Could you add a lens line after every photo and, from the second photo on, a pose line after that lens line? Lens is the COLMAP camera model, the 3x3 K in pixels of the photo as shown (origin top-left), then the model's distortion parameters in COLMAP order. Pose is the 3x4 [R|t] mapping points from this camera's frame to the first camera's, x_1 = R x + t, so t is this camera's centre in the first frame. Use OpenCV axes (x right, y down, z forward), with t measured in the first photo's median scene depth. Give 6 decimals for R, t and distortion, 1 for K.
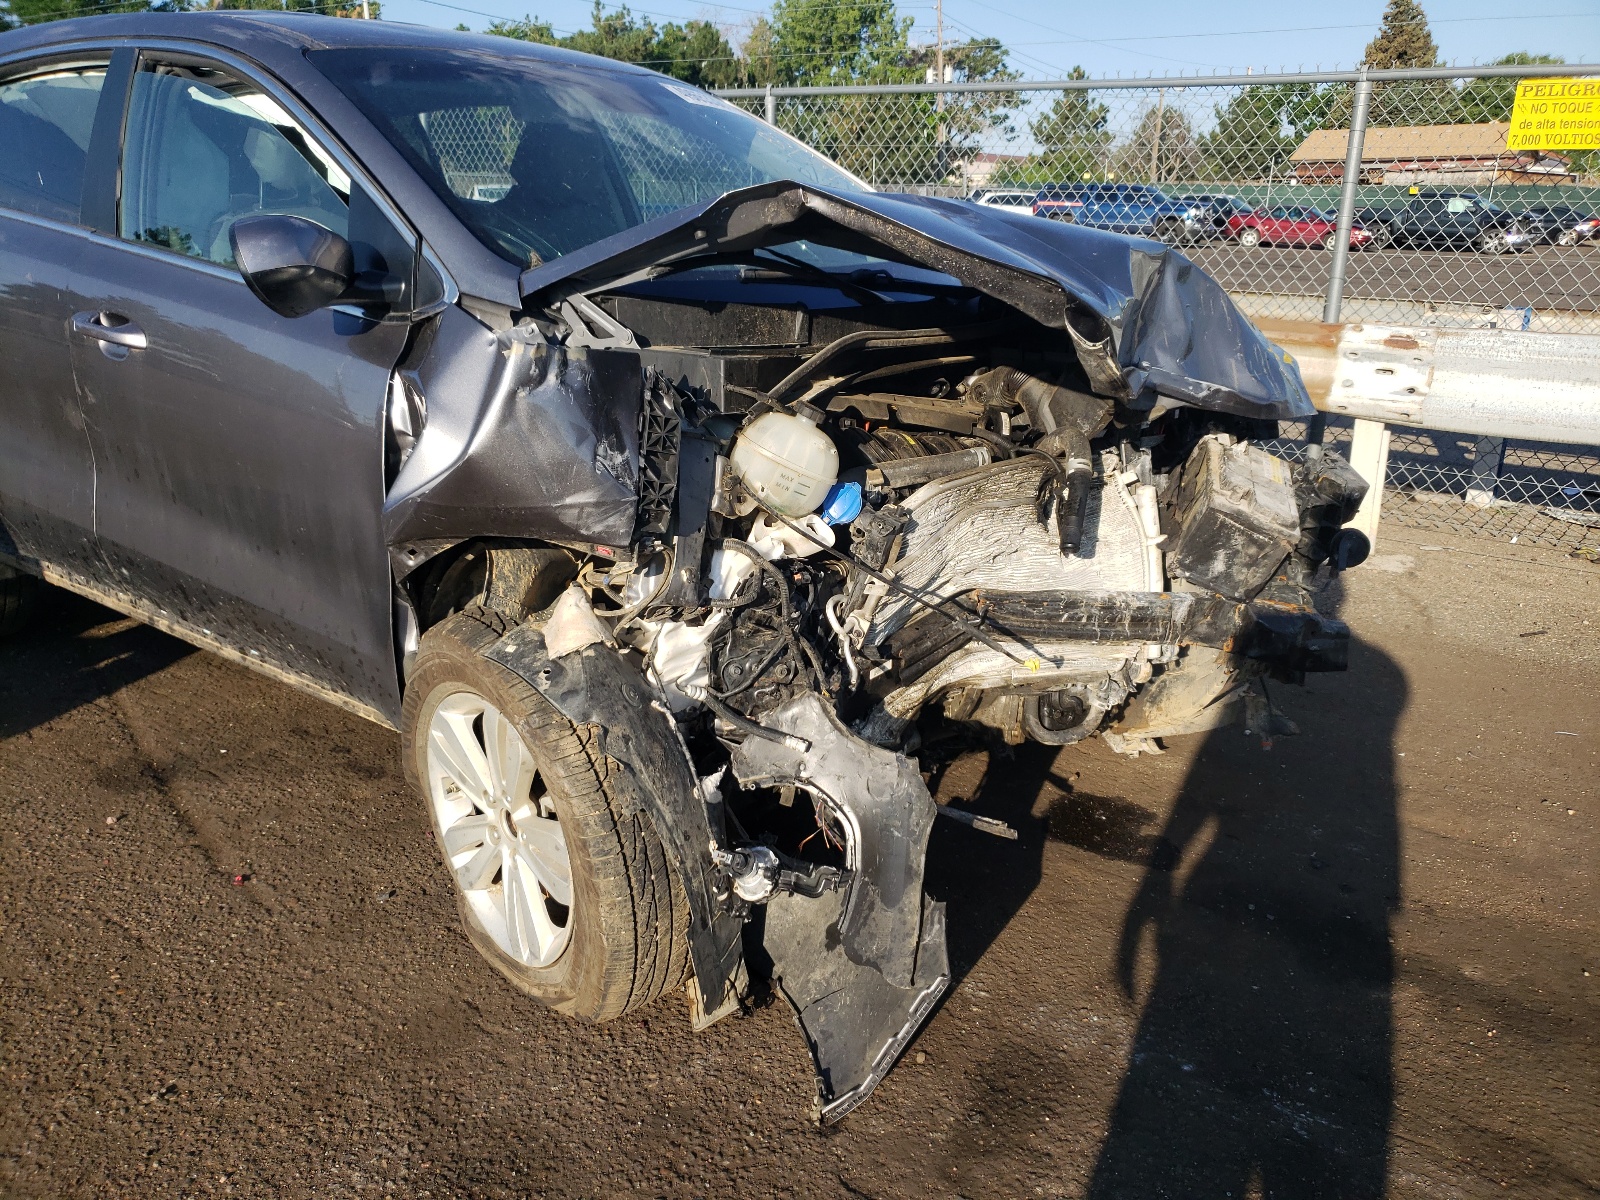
lens RADIAL K [[1241.2, 0, 797.0], [0, 1241.2, 610.6], [0, 0, 1]] dist [0.005288, 0.030766]
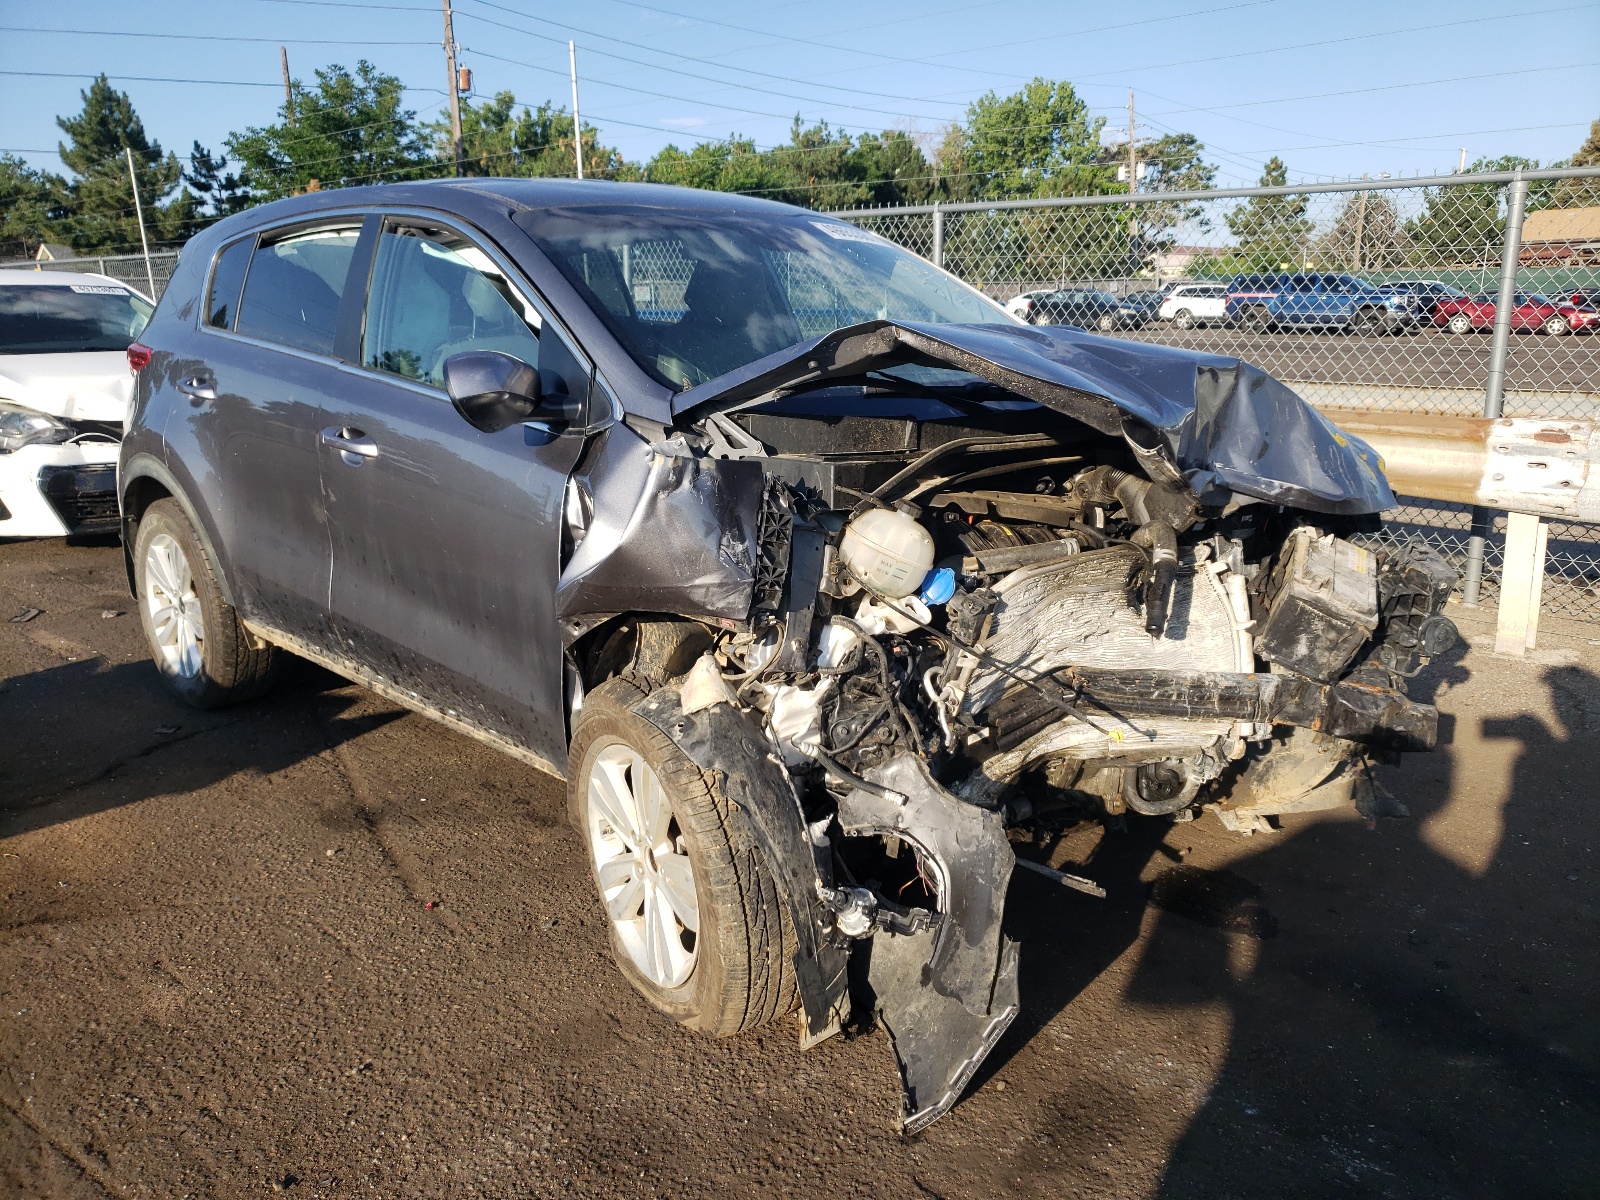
lens RADIAL K [[1241.2, 0, 797.0], [0, 1241.2, 610.6], [0, 0, 1]] dist [0.005288, 0.030766]
pose [[0.988691, 0.011800, -0.149499, 0.072628], [-0.022720, 0.997178, -0.071548, 0.018765], [0.148233, 0.074136, 0.986170, -0.135904]]
